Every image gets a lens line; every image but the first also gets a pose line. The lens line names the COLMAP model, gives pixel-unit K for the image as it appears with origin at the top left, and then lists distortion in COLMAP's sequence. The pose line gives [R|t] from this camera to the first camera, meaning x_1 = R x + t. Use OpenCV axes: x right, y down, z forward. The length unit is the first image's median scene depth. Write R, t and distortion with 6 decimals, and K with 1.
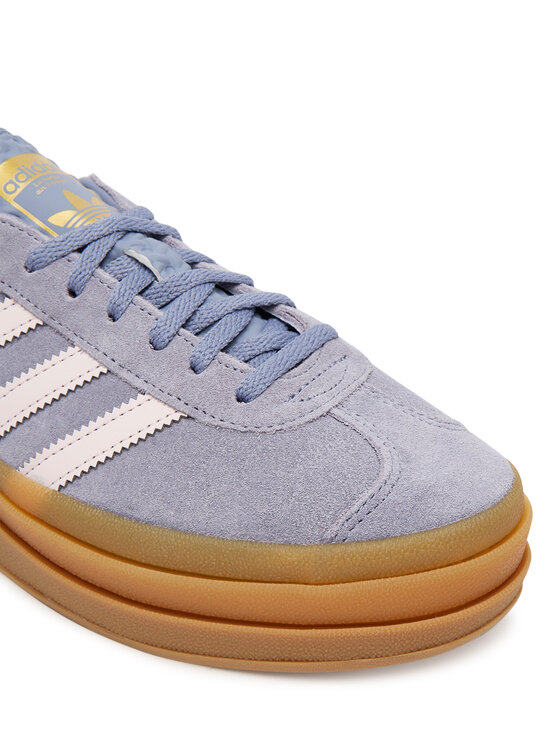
lens RADIAL K [[1075.8, 0, 279.6], [0, 1075.8, 370.1], [0, 0, 1]] dist [0.024240, 0.000000]
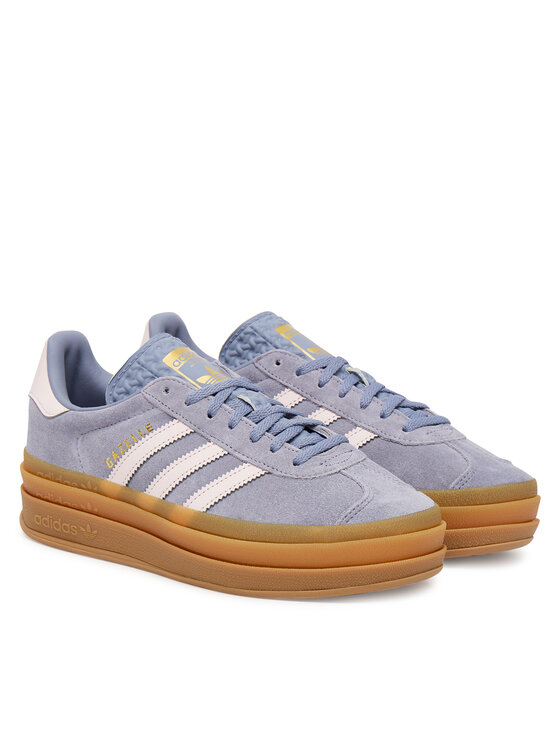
lens RADIAL K [[2153.6, 0, 279.8], [0, 2153.6, 372.2], [0, 0, 1]] dist [0.370031, 0.000000]
pose [[0.997882, 0.009722, -0.064314, 0.183346], [-0.024035, 0.973900, -0.225702, 0.735821], [0.060441, 0.226770, 0.972071, -2.818042]]
